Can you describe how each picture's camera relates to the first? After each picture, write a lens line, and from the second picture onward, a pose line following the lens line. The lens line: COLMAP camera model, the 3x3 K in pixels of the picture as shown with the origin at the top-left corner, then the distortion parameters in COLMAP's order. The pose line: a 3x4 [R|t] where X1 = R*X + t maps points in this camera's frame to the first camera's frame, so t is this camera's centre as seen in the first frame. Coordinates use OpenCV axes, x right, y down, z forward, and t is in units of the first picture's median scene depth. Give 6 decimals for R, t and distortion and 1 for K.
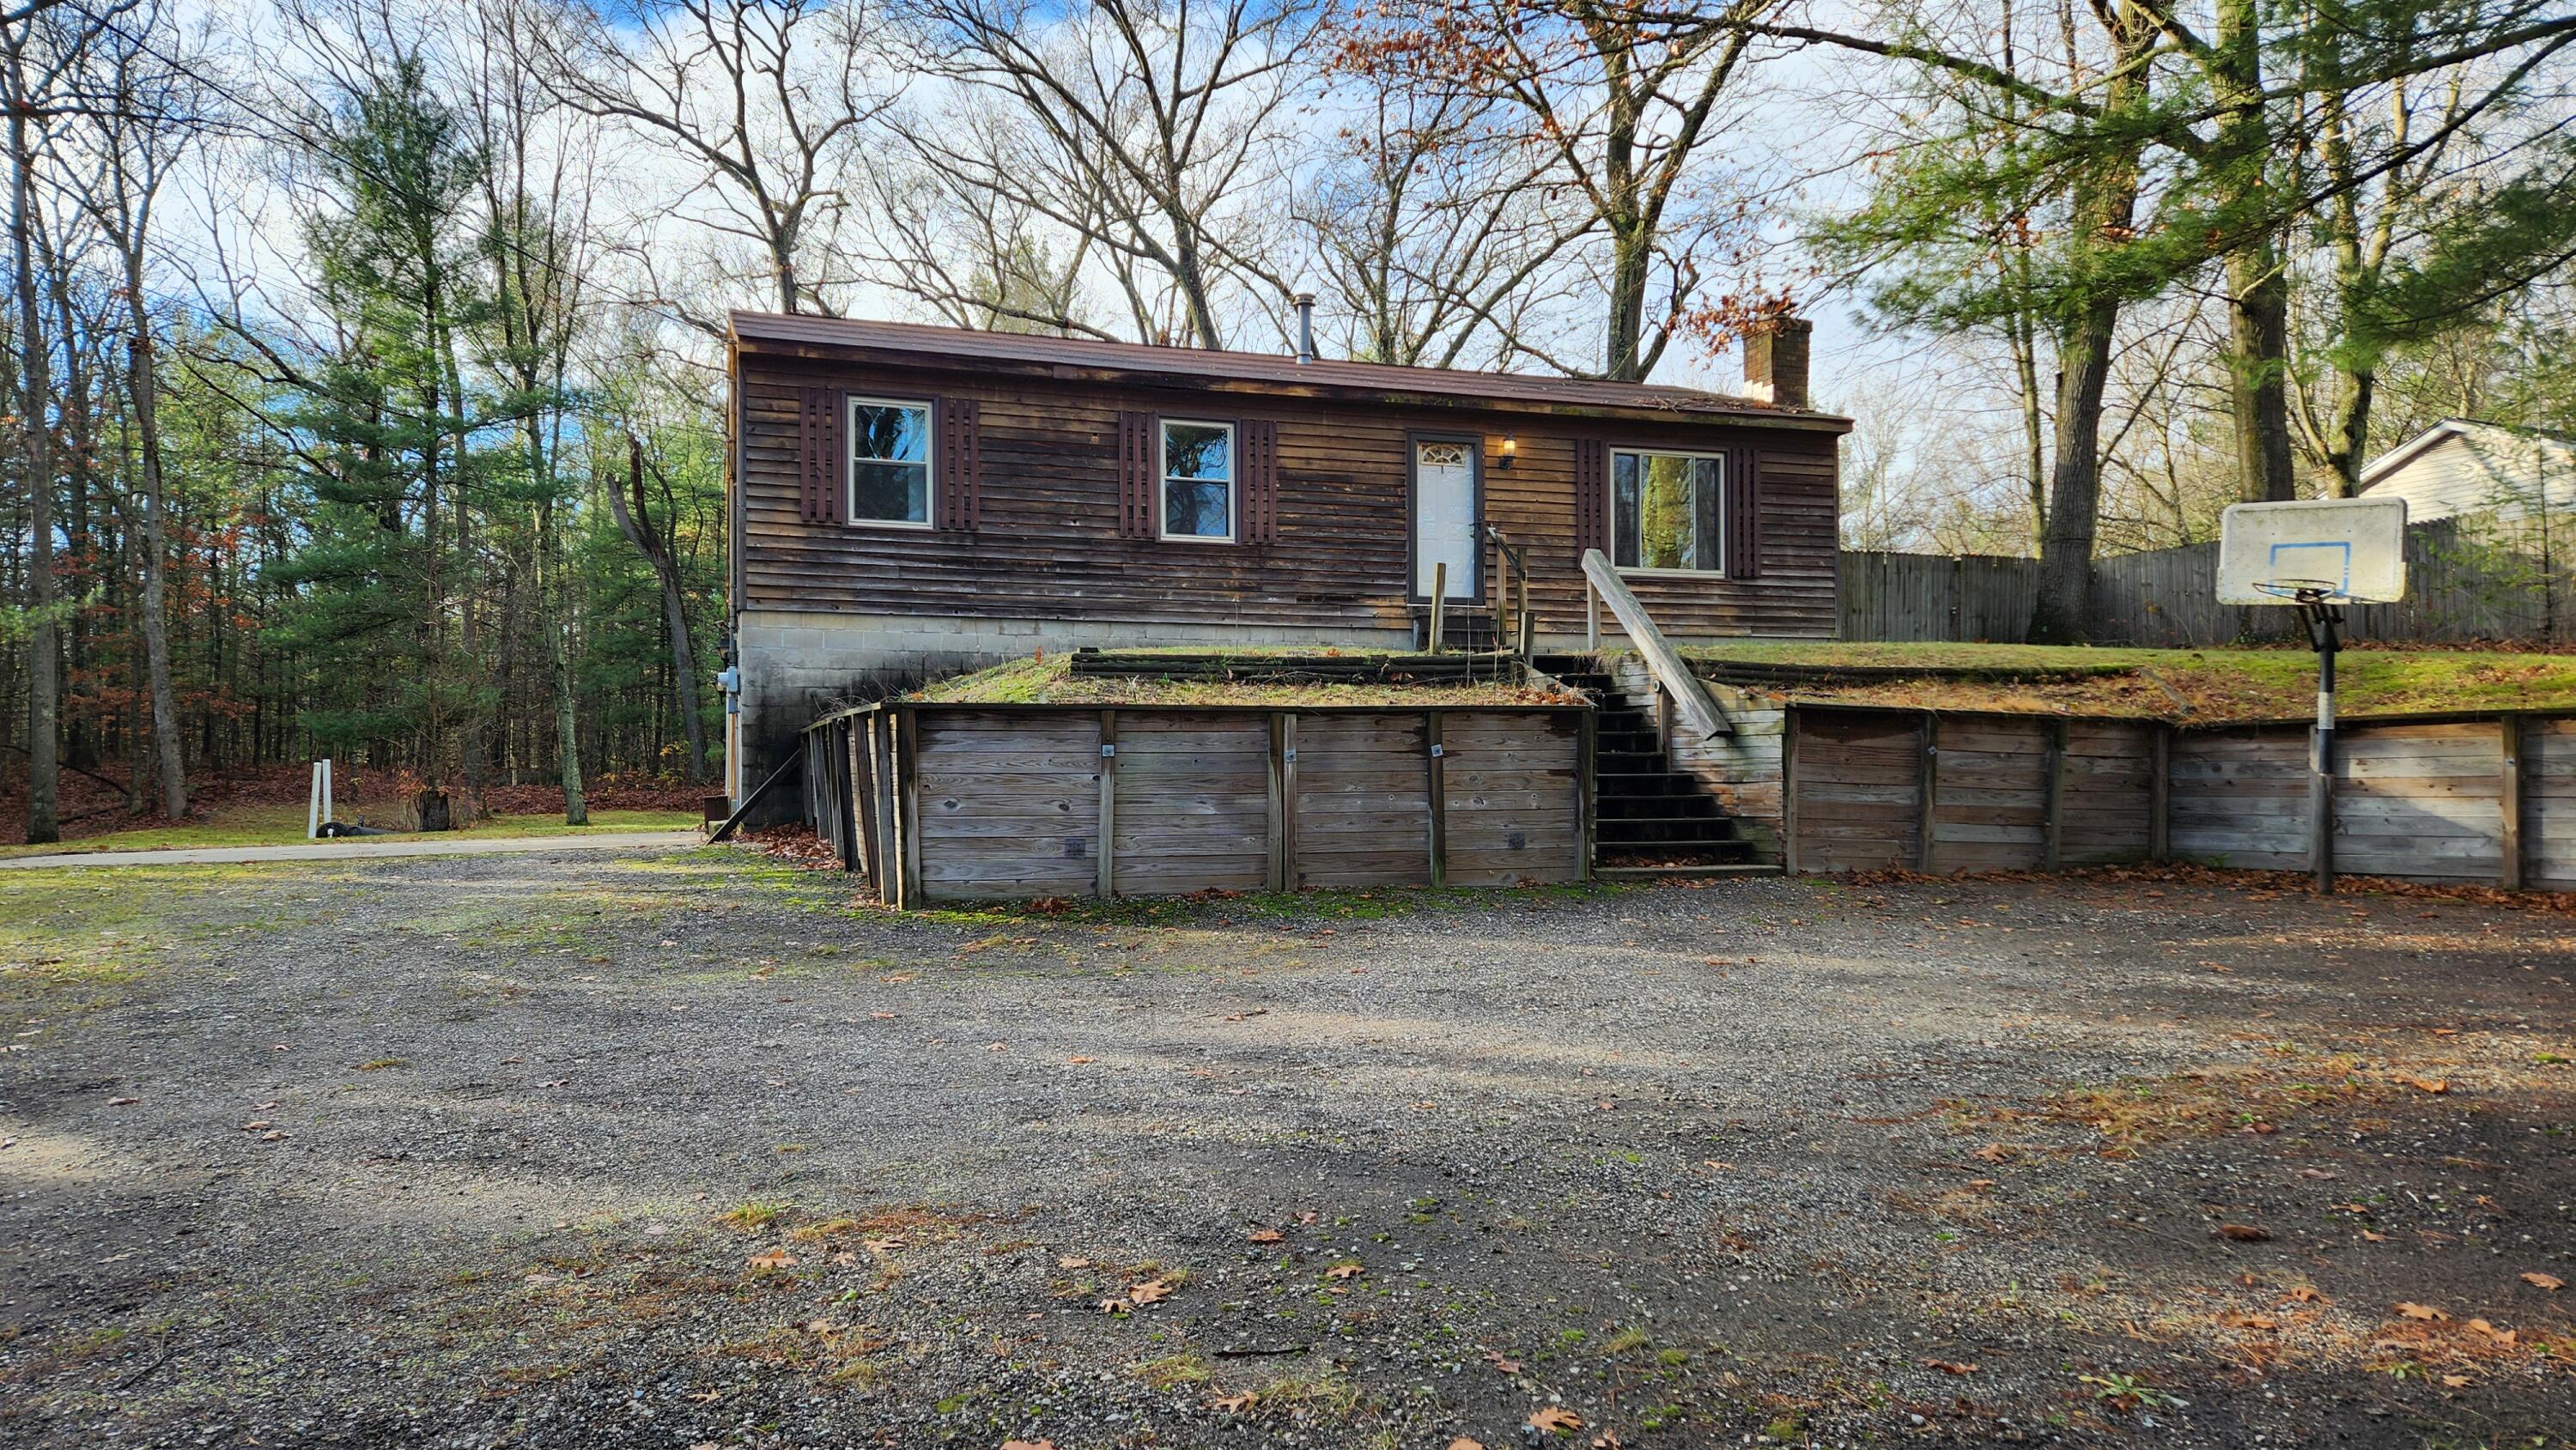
lens RADIAL K [[1718.8, 0, 1288.5], [0, 1718.8, 680.9], [0, 0, 1]] dist [0.078837, -0.071214]
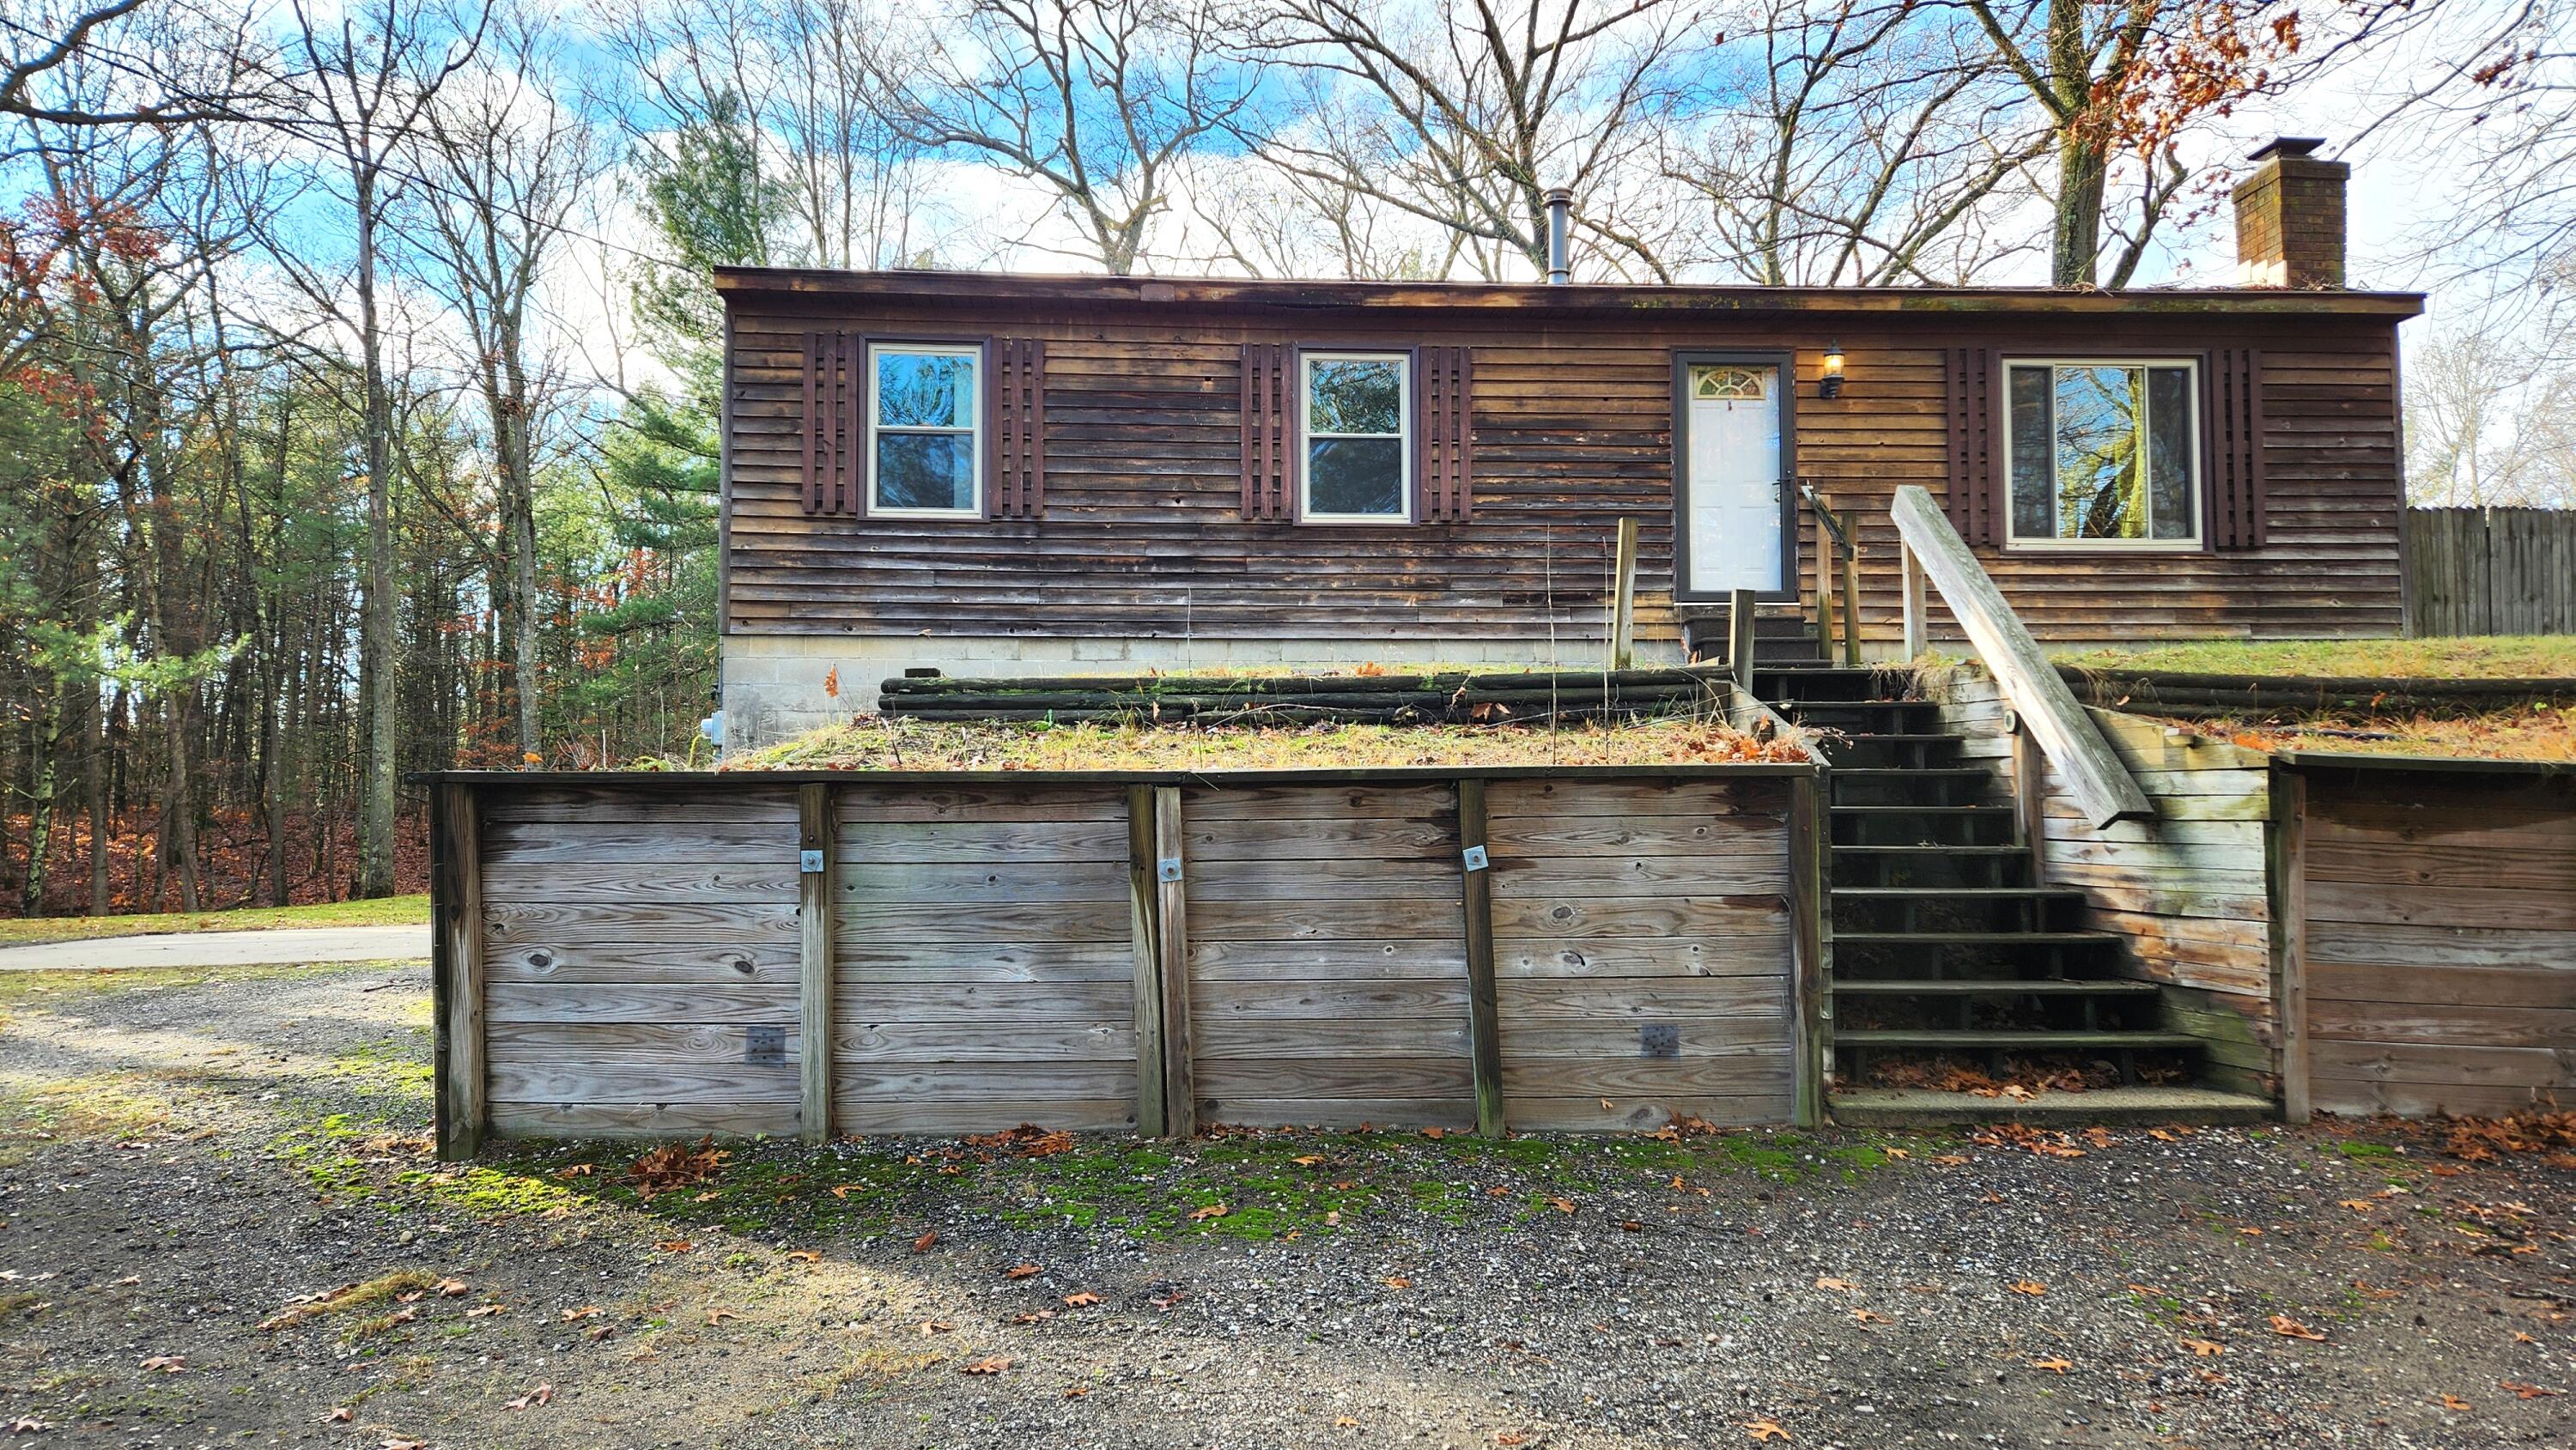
lens RADIAL K [[1718.8, 0, 1288.5], [0, 1718.8, 680.9], [0, 0, 1]] dist [0.078837, -0.071214]
pose [[0.964952, -0.019630, -0.261692, 0.106903], [0.013773, 0.999612, -0.024198, 0.000338], [0.262065, 0.019745, 0.964848, 0.325495]]
